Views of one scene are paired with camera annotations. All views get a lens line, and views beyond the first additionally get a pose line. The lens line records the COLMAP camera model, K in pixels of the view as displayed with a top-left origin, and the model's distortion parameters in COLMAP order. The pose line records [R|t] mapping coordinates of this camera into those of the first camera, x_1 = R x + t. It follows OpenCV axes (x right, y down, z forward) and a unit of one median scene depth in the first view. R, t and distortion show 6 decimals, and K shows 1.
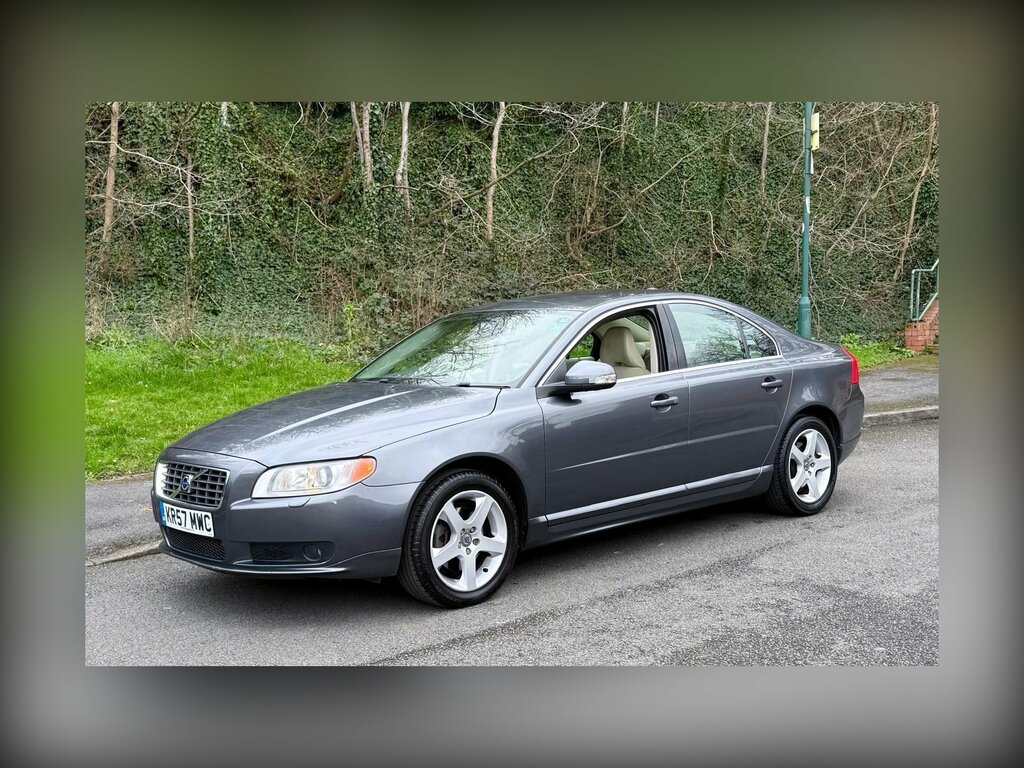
lens RADIAL K [[1043.5, 0, 508.1], [0, 1043.5, 381.8], [0, 0, 1]] dist [0.187346, -0.403630]
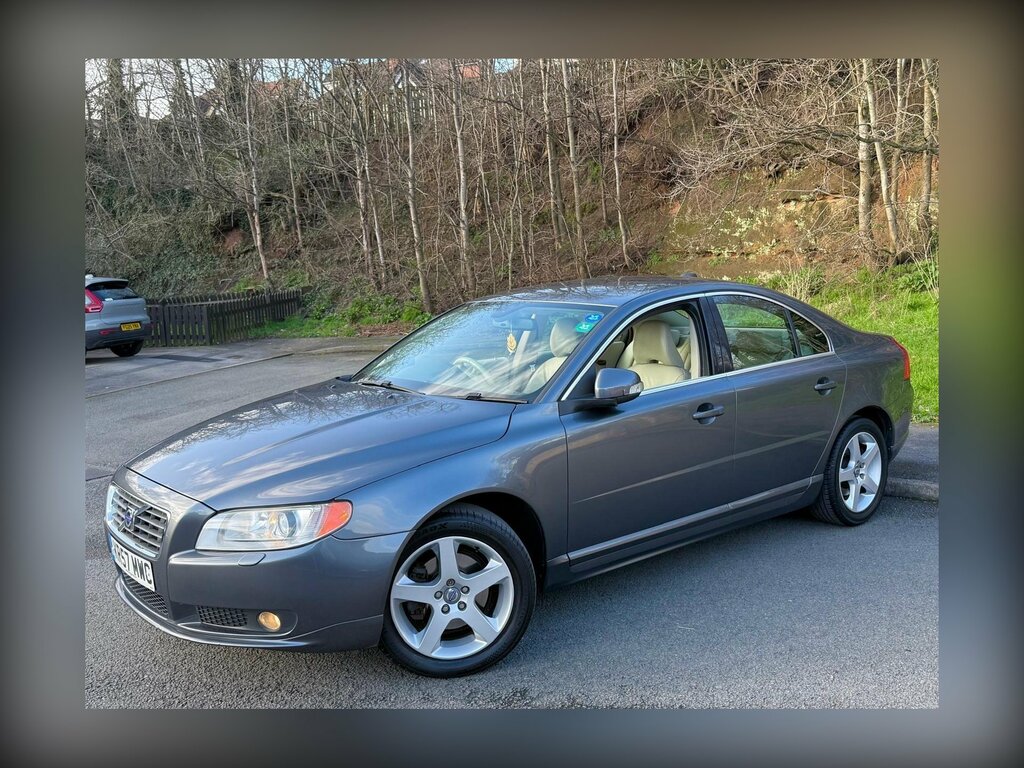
lens RADIAL K [[854.1, 0, 512.0], [0, 854.1, 384.0], [0, 0, 1]] dist [0.176426, -0.382193]
pose [[0.999195, 0.017803, -0.035956, 0.014780], [-0.015636, 0.998097, 0.059652, -0.052793], [0.036949, -0.059041, 0.997571, 0.339859]]
